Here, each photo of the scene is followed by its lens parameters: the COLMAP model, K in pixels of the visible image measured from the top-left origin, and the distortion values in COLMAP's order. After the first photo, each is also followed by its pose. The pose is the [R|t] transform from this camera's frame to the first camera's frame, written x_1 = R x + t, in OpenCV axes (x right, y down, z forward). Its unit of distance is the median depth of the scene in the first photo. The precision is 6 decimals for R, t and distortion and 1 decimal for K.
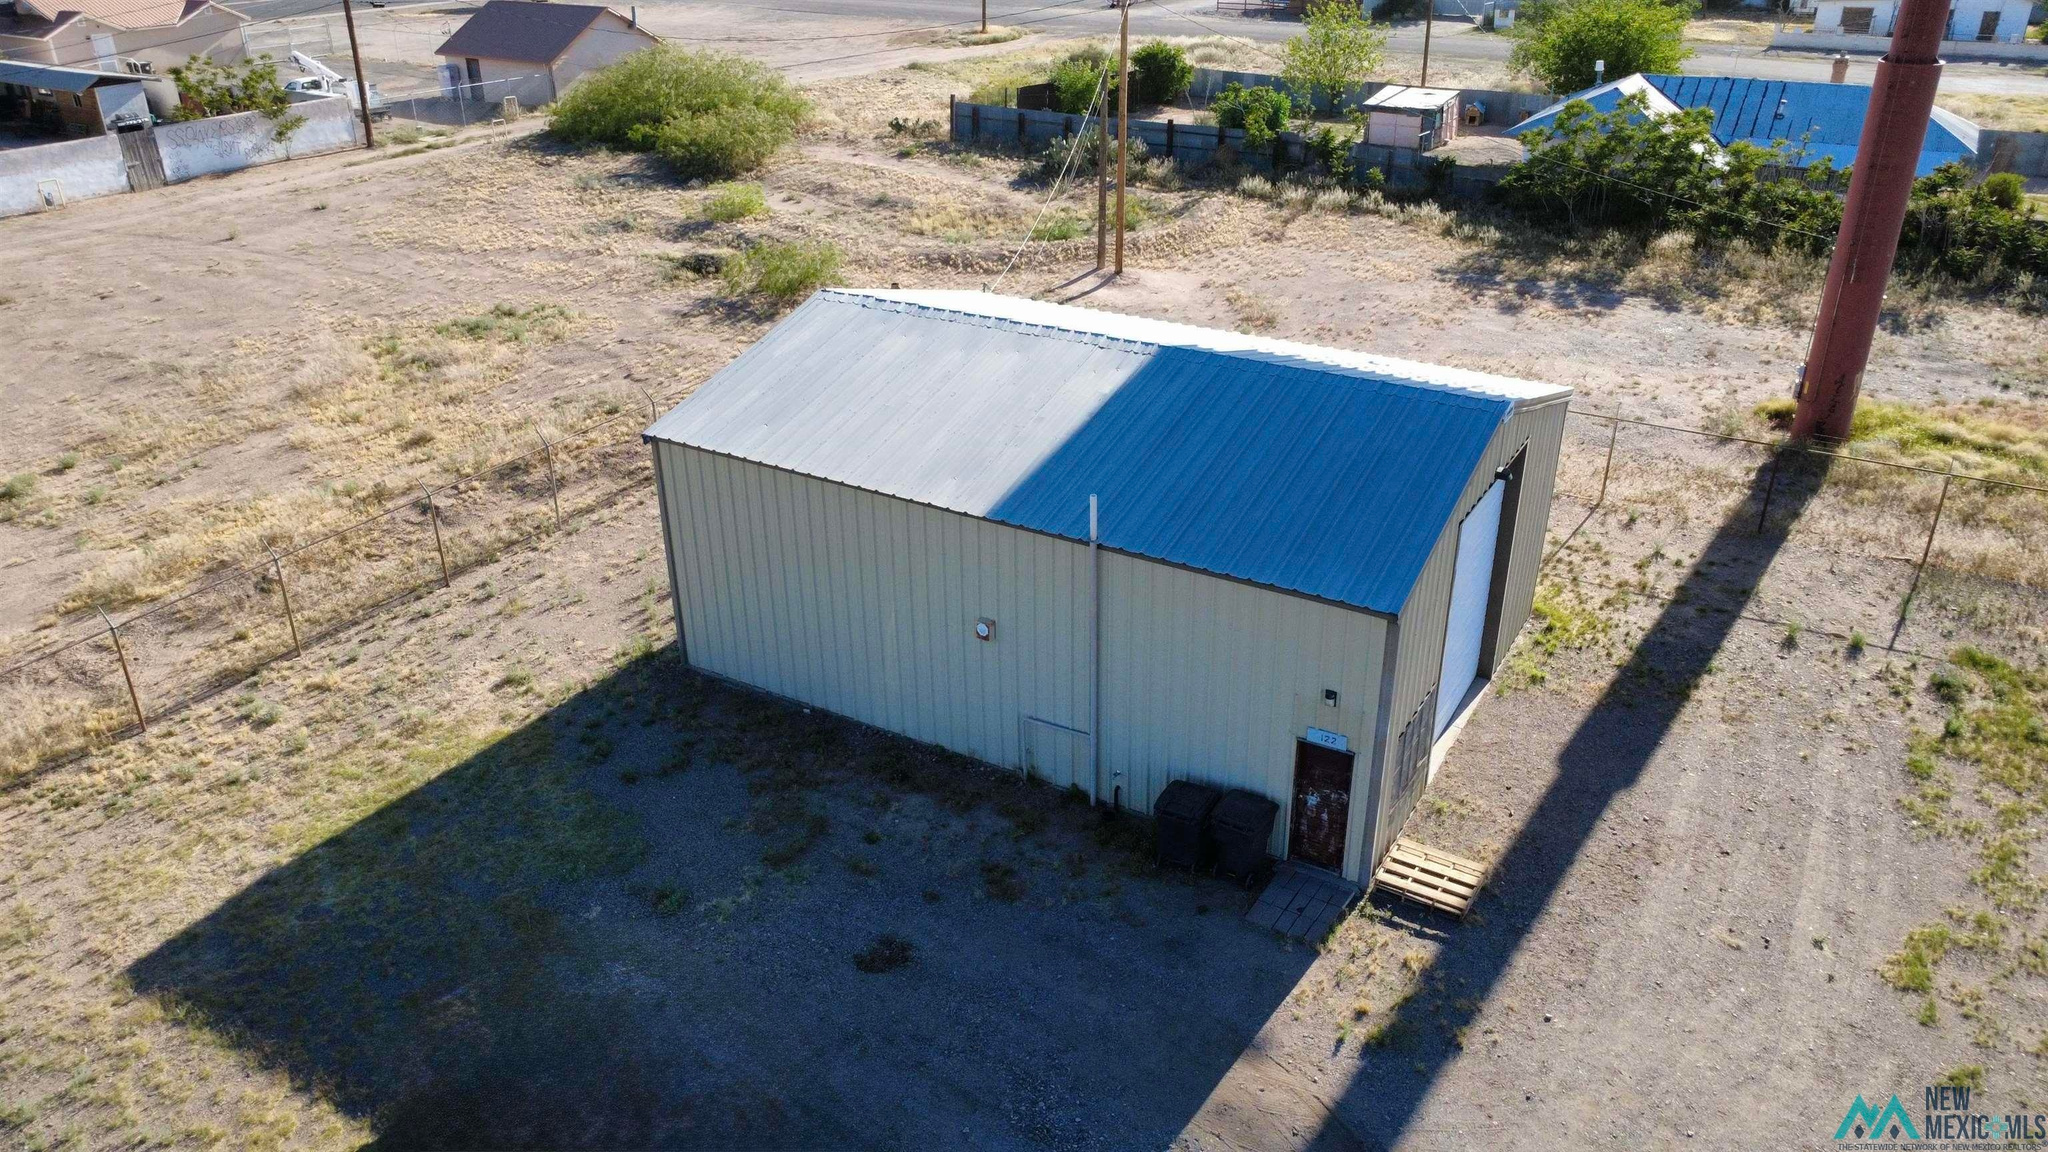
lens RADIAL K [[1472.6, 0, 1024.0], [0, 1472.6, 576.0], [0, 0, 1]] dist [0.002827, -0.001540]
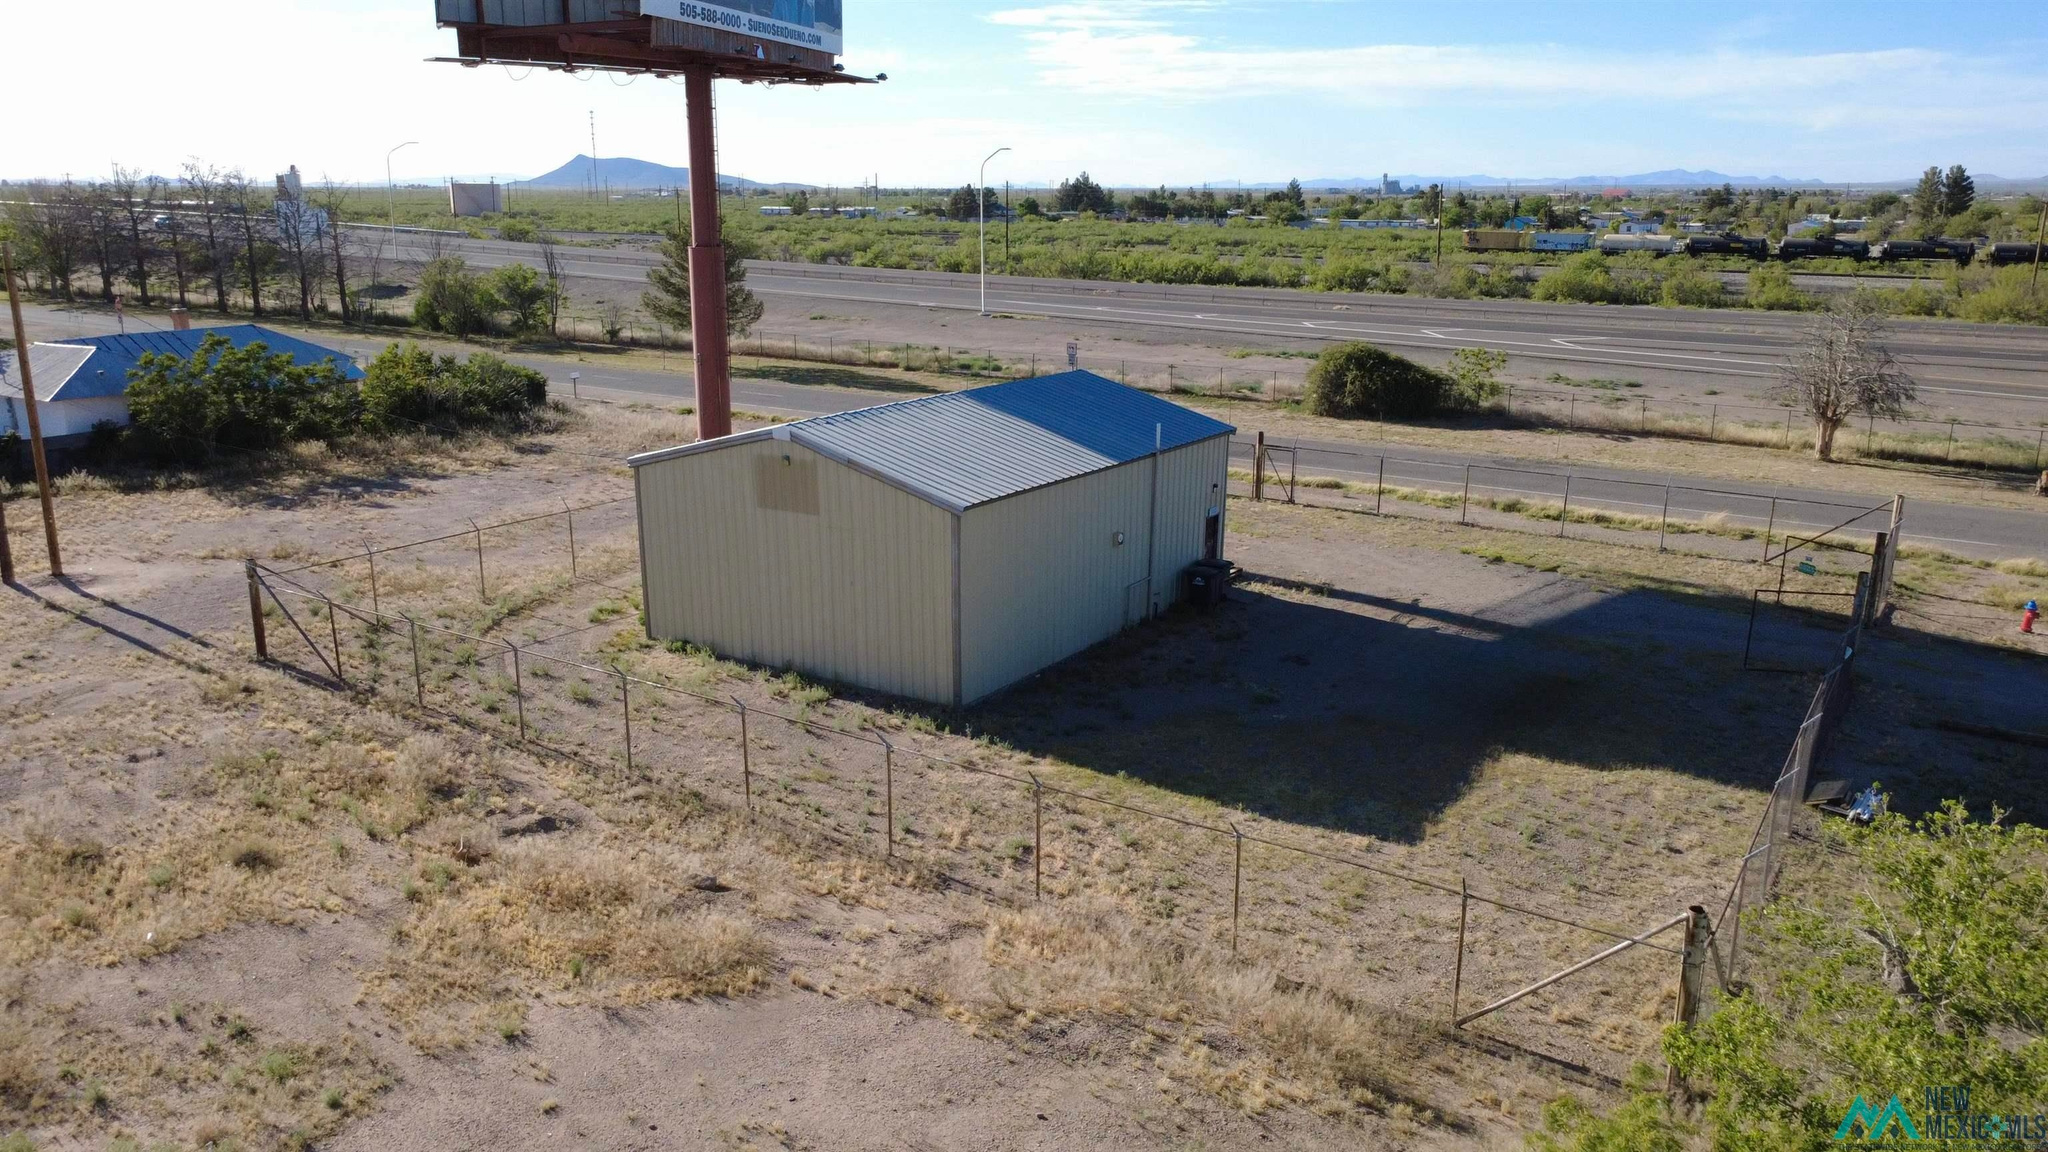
lens RADIAL K [[1461.1, 0, 1018.2], [0, 1461.1, 606.5], [0, 0, 1]] dist [0.001518, -0.001091]
pose [[0.065987, -0.273566, 0.959587, -1.304883], [0.437721, 0.872148, 0.218538, -0.243080], [-0.896686, 0.405611, 0.177296, 0.699019]]
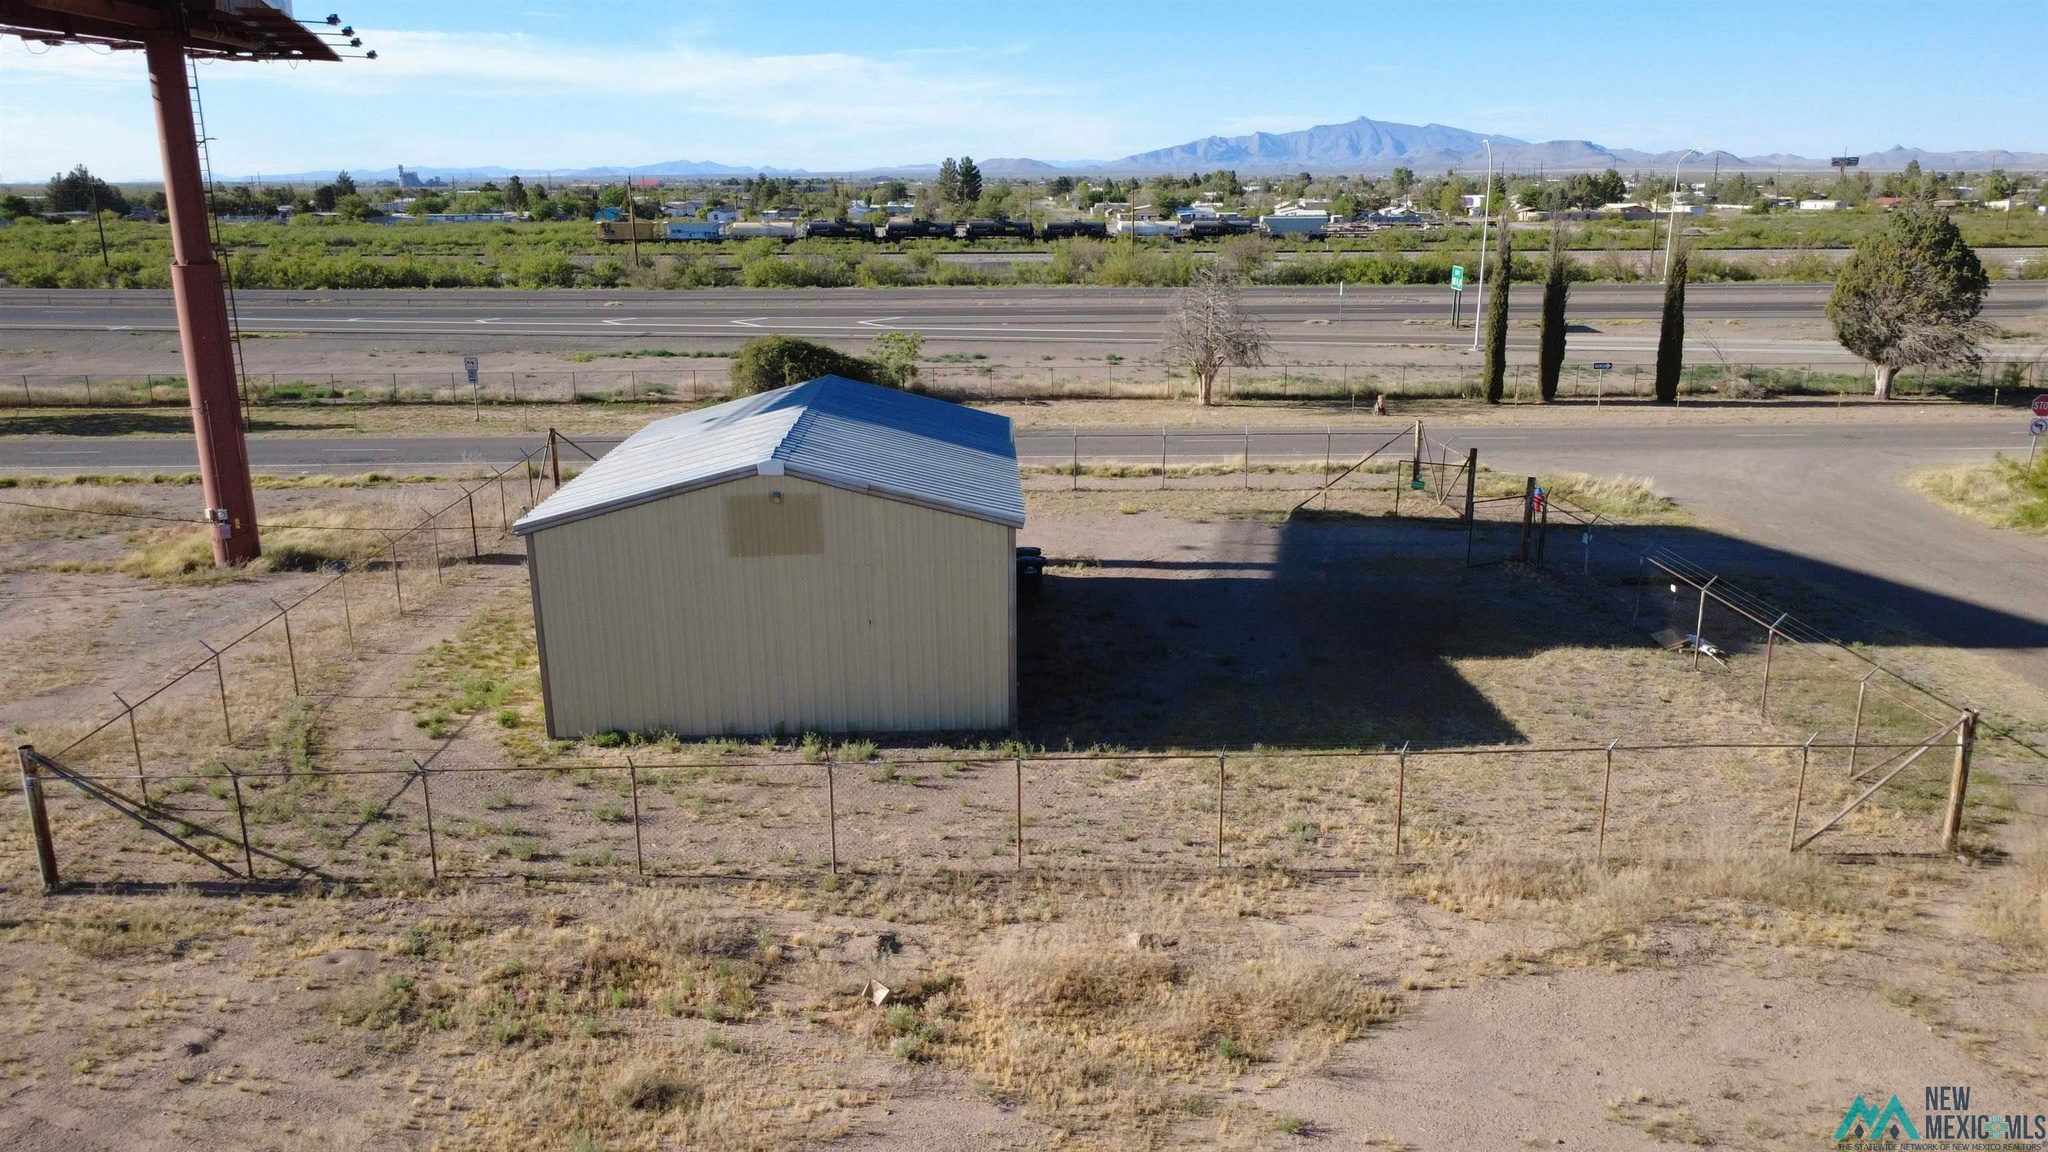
lens RADIAL K [[1472.6, 0, 1024.0], [0, 1472.6, 576.0], [0, 0, 1]] dist [0.002827, -0.001540]
pose [[-0.519641, -0.218783, 0.825898, -1.121524], [0.383279, 0.804240, 0.454198, -0.538231], [-0.763591, 0.552569, -0.334061, 1.282290]]
